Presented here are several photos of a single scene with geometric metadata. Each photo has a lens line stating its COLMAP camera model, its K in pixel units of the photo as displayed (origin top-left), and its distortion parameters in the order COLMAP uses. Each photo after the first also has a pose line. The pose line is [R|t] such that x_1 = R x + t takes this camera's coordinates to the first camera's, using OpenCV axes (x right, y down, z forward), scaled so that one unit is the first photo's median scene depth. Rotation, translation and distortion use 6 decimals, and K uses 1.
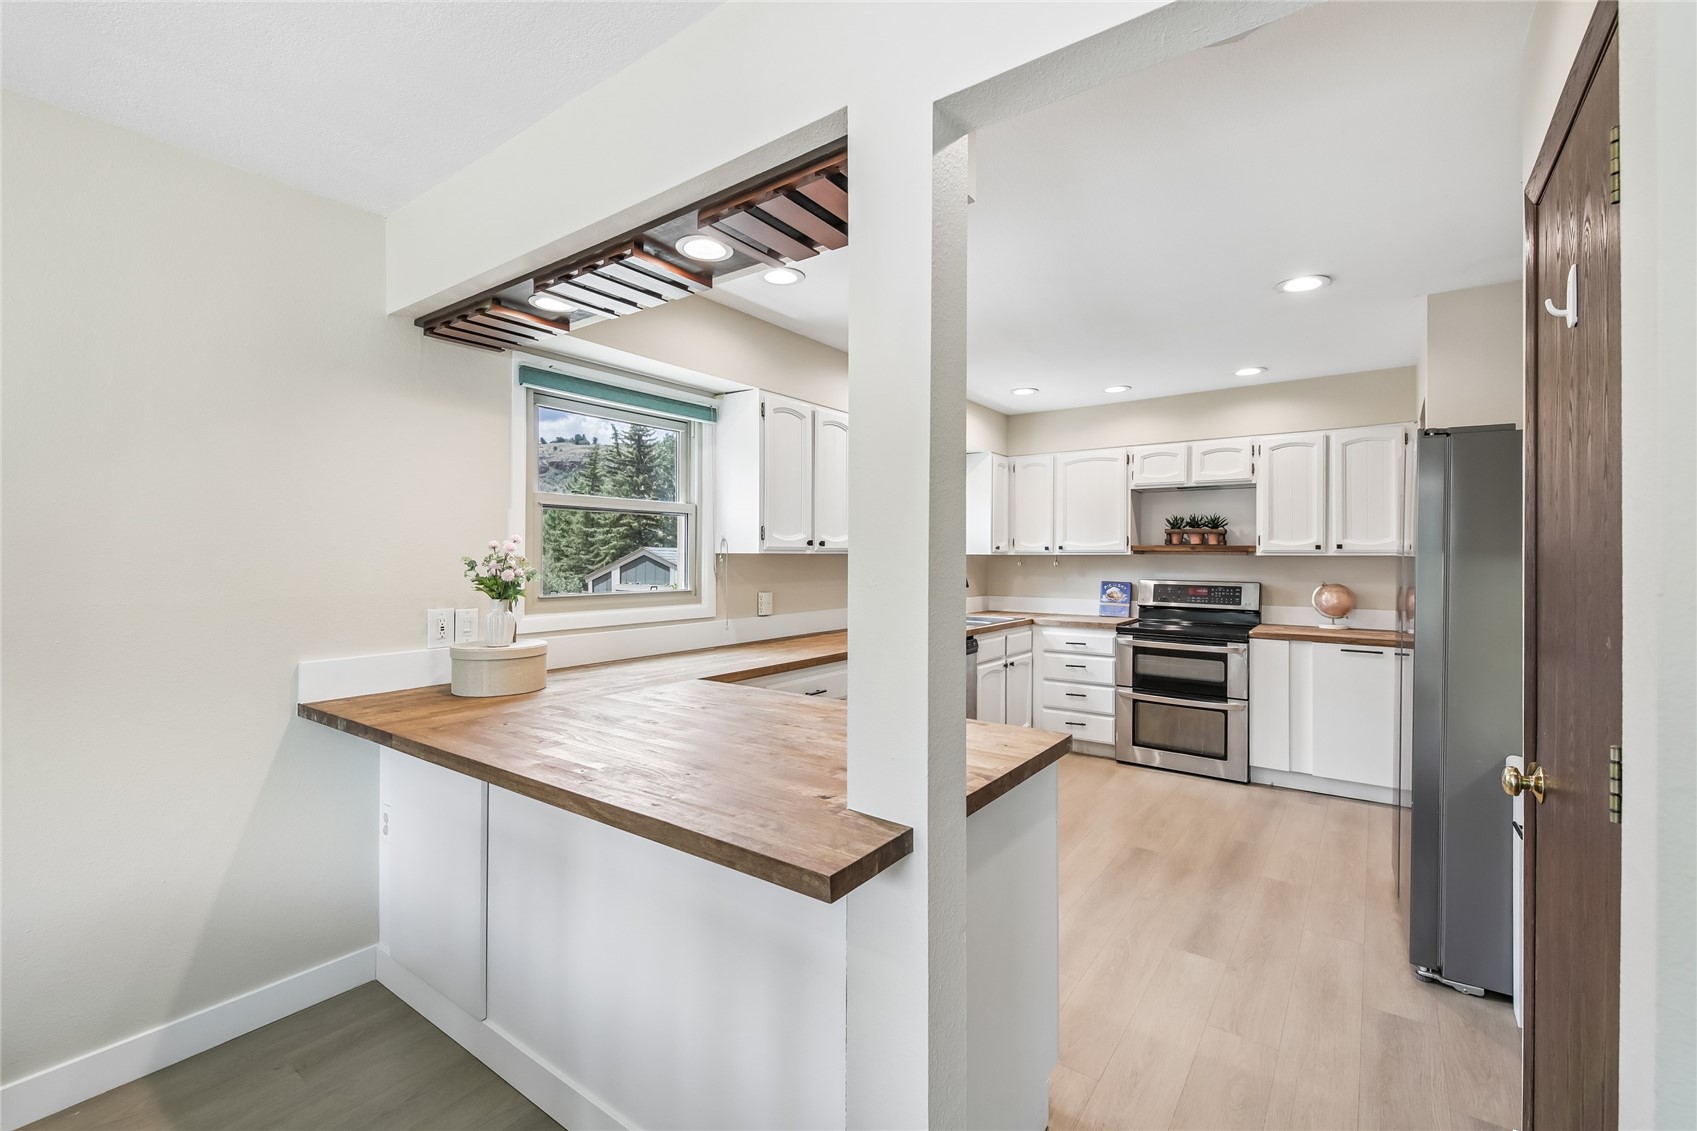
lens RADIAL K [[724.9, 0, 841.2], [0, 724.9, 557.4], [0, 0, 1]] dist [0.006733, -0.001475]
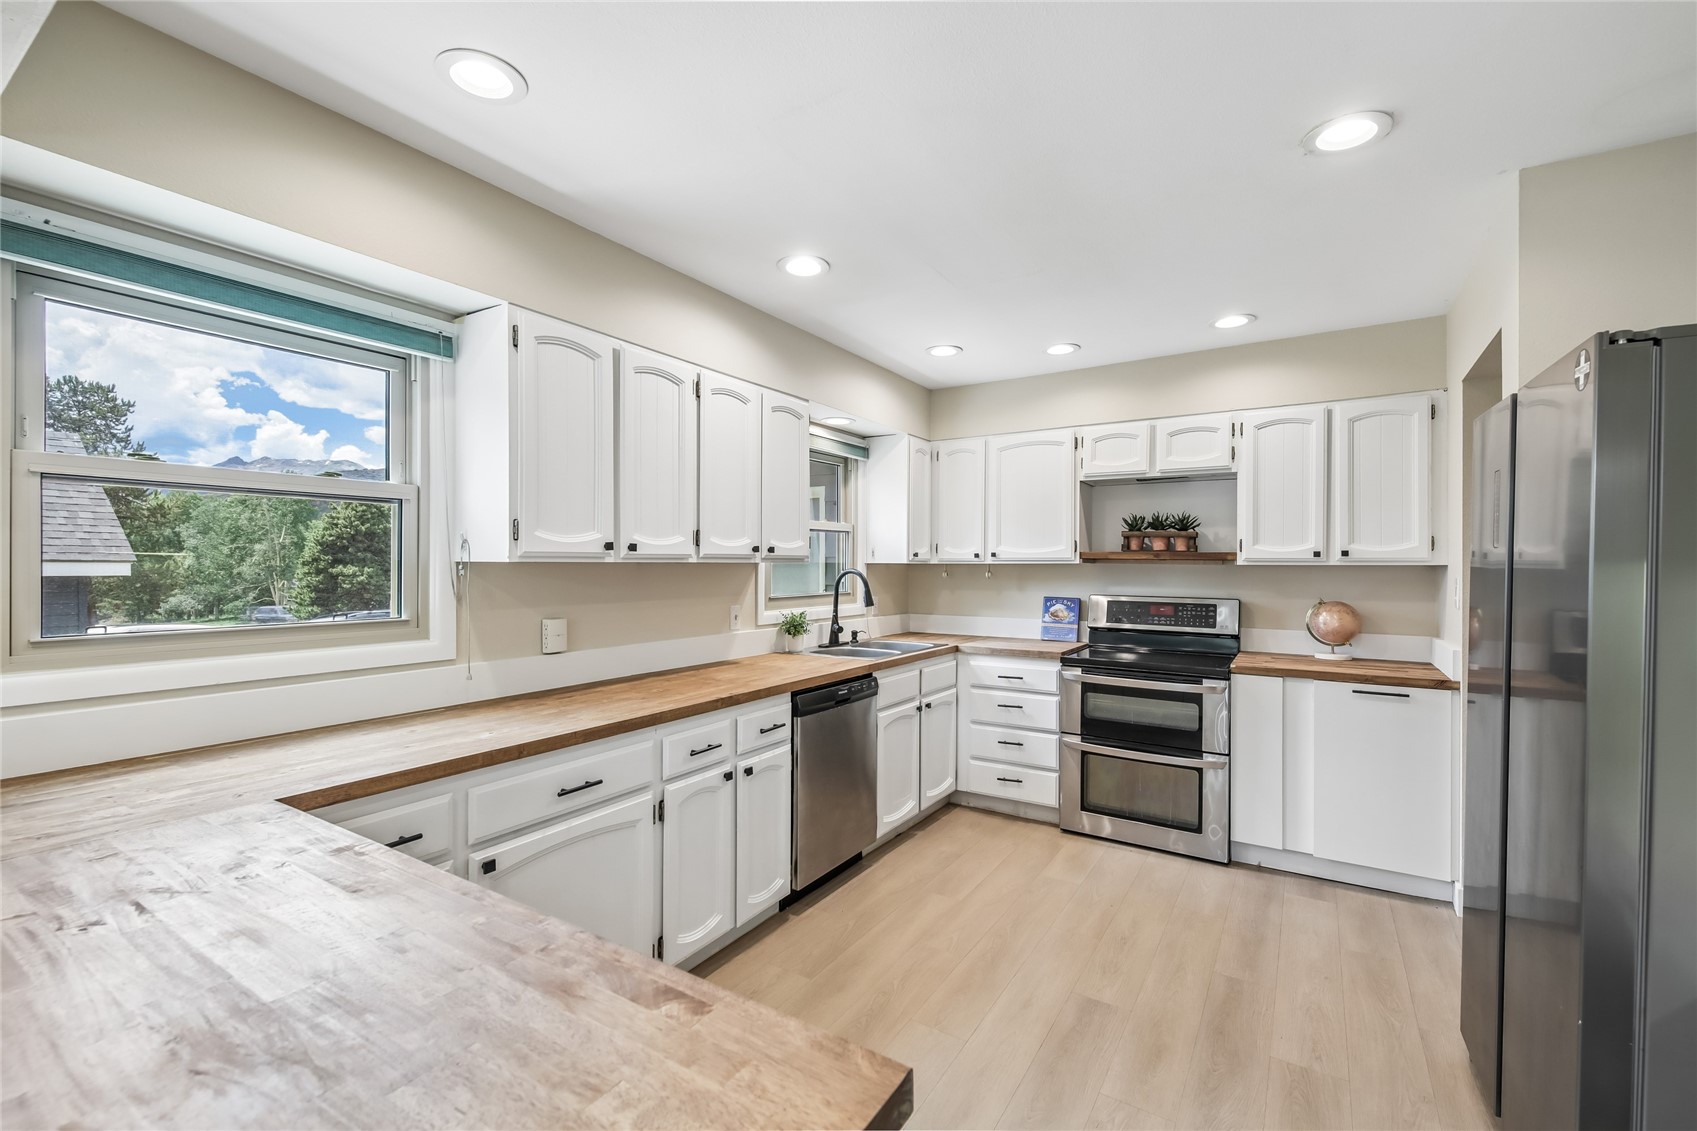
lens RADIAL K [[724.9, 0, 842.9], [0, 724.9, 567.2], [0, 0, 1]] dist [0.006733, -0.001475]
pose [[0.998078, 0.000637, 0.061963, 0.109976], [-0.000835, 0.999995, 0.003169, -0.002380], [-0.061960, -0.003215, 0.998073, 0.269438]]
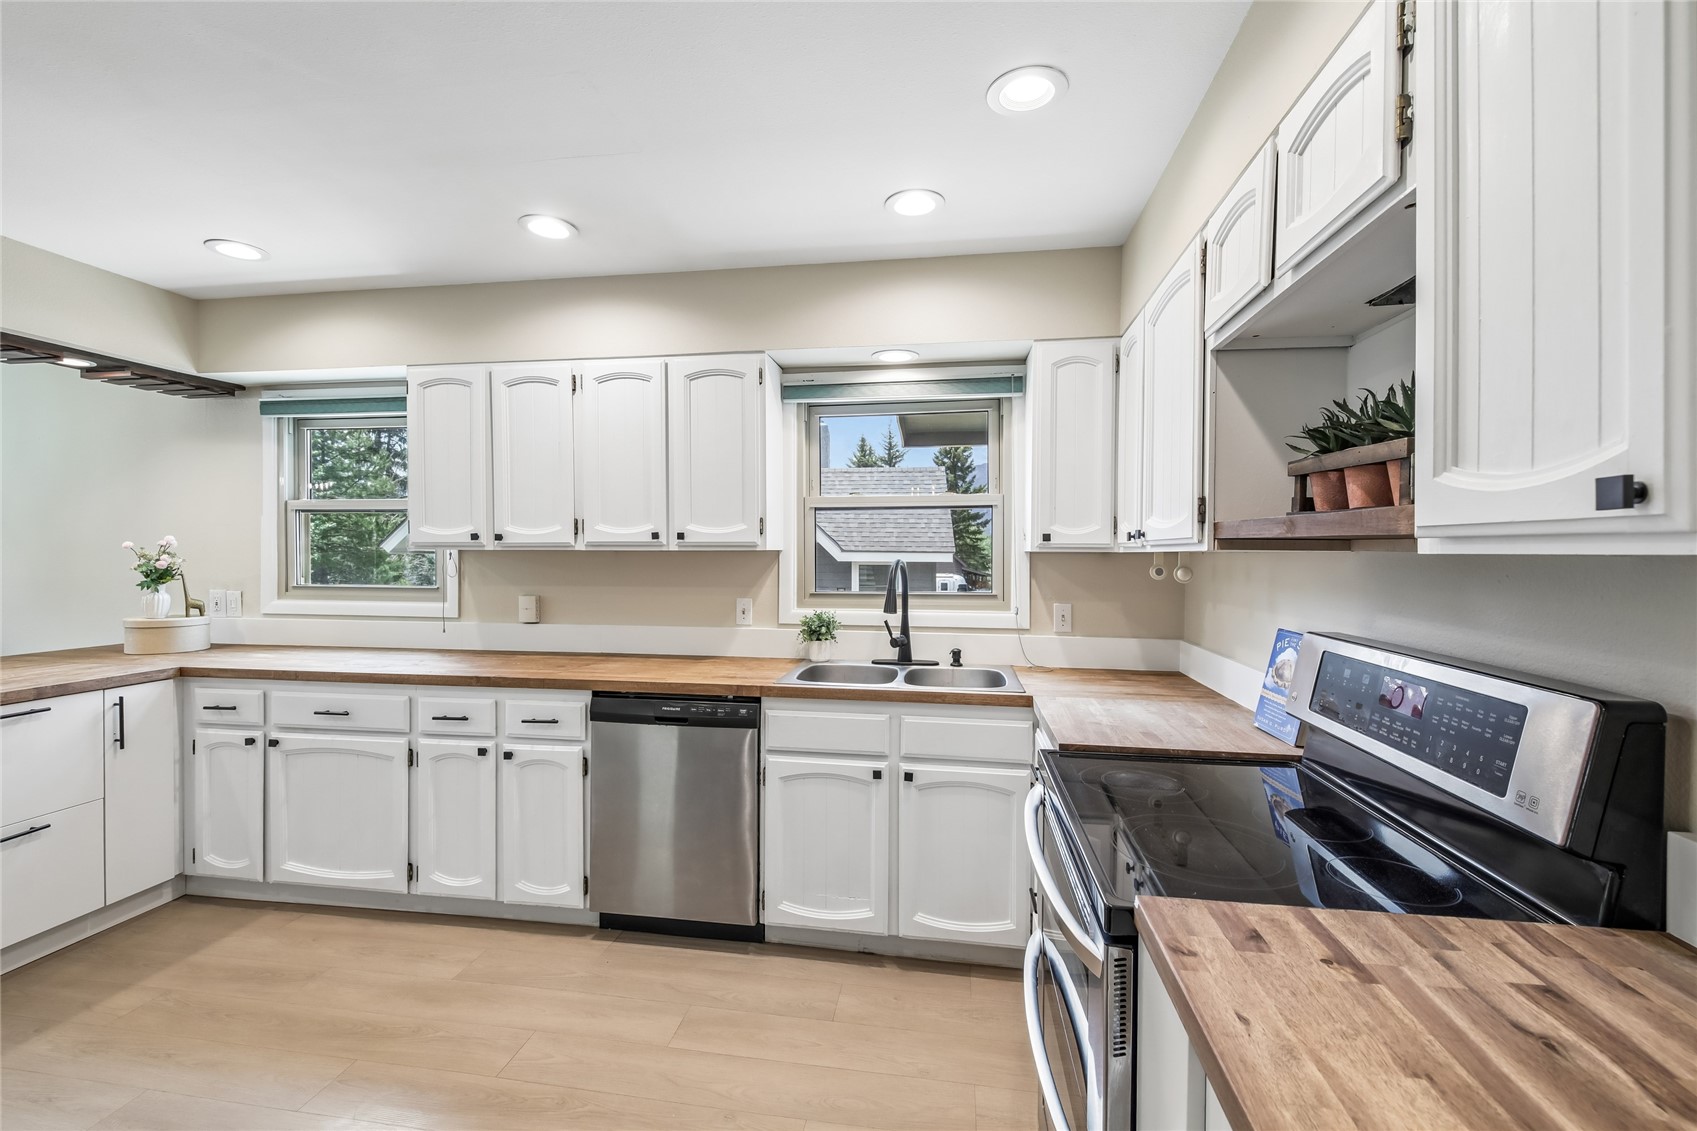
lens RADIAL K [[724.9, 0, 844.0], [0, 724.9, 558.3], [0, 0, 1]] dist [0.006733, -0.001475]
pose [[0.459392, 0.007409, -0.888202, 0.730475], [-0.004684, 0.999972, 0.005919, -0.002066], [0.888221, 0.001441, 0.459414, 0.834165]]
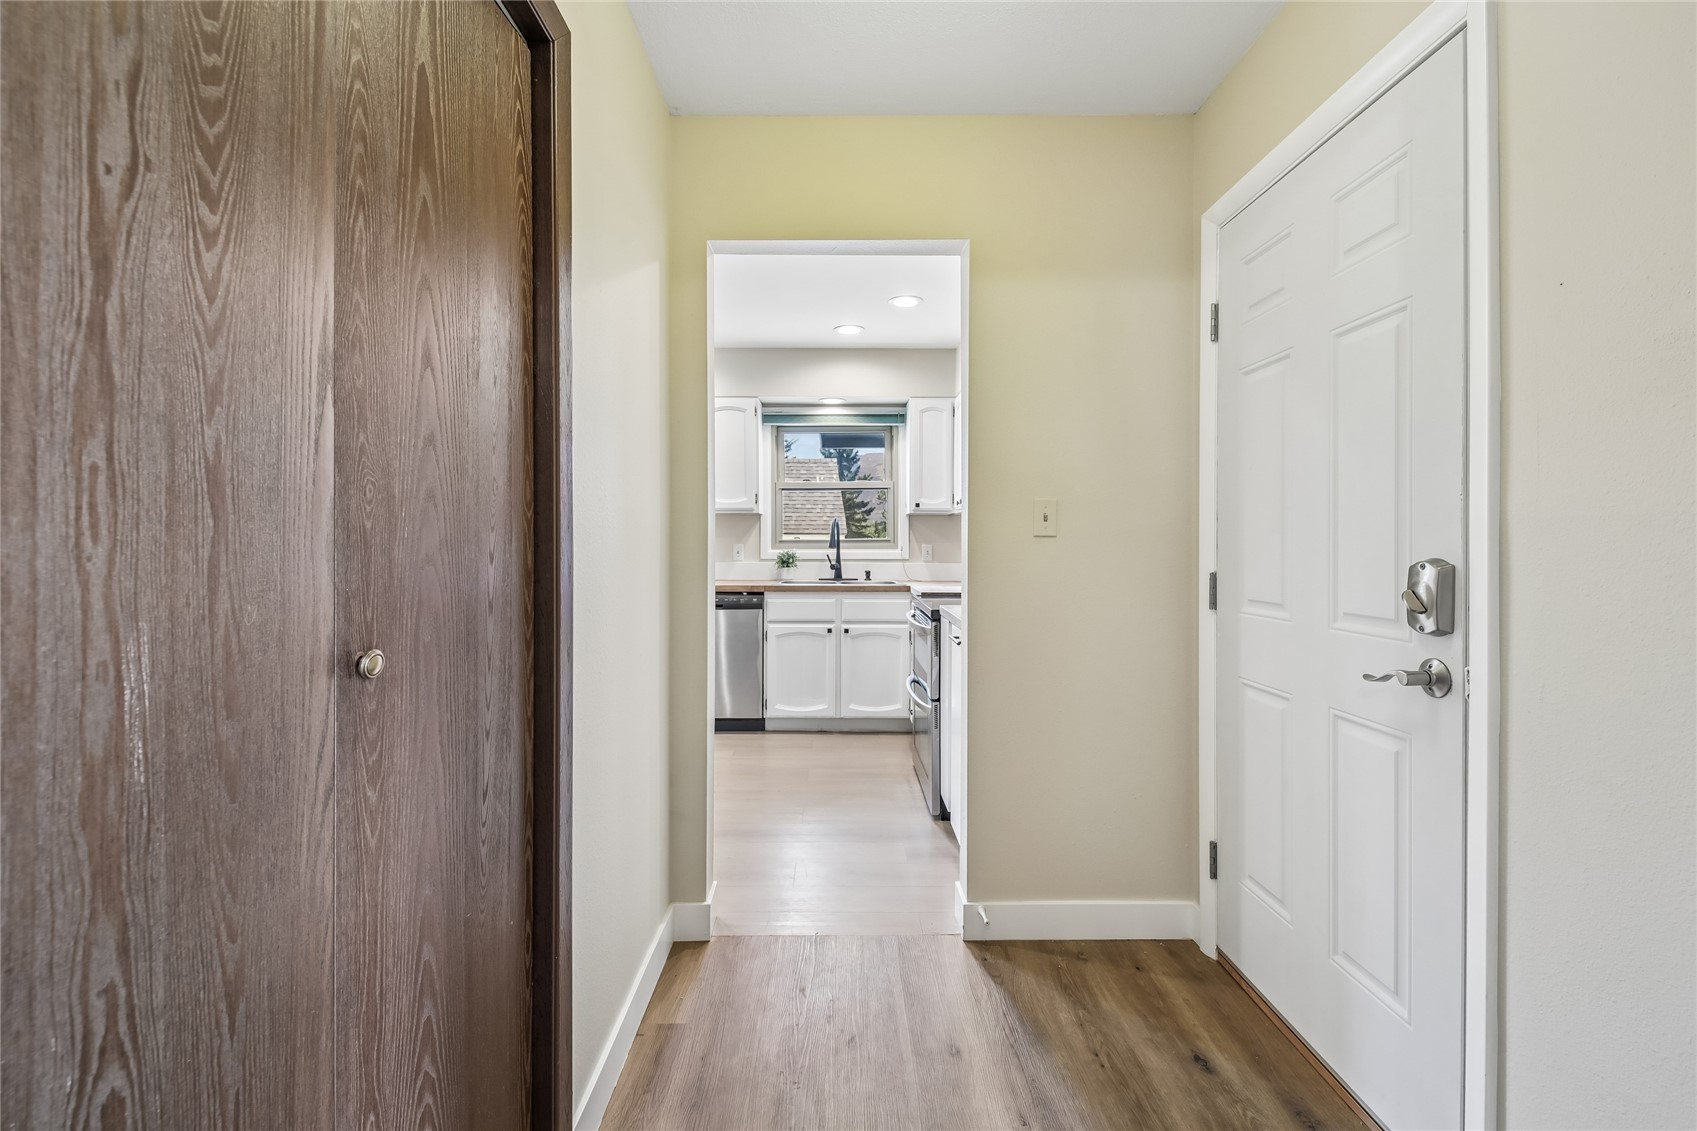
lens RADIAL K [[724.9, 0, 850.3], [0, 724.9, 551.5], [0, 0, 1]] dist [0.006733, -0.001475]
pose [[0.600742, 0.009827, -0.799382, 1.094812], [-0.001382, 0.999936, 0.011253, 0.041243], [0.799441, -0.005655, 0.600717, 0.514562]]
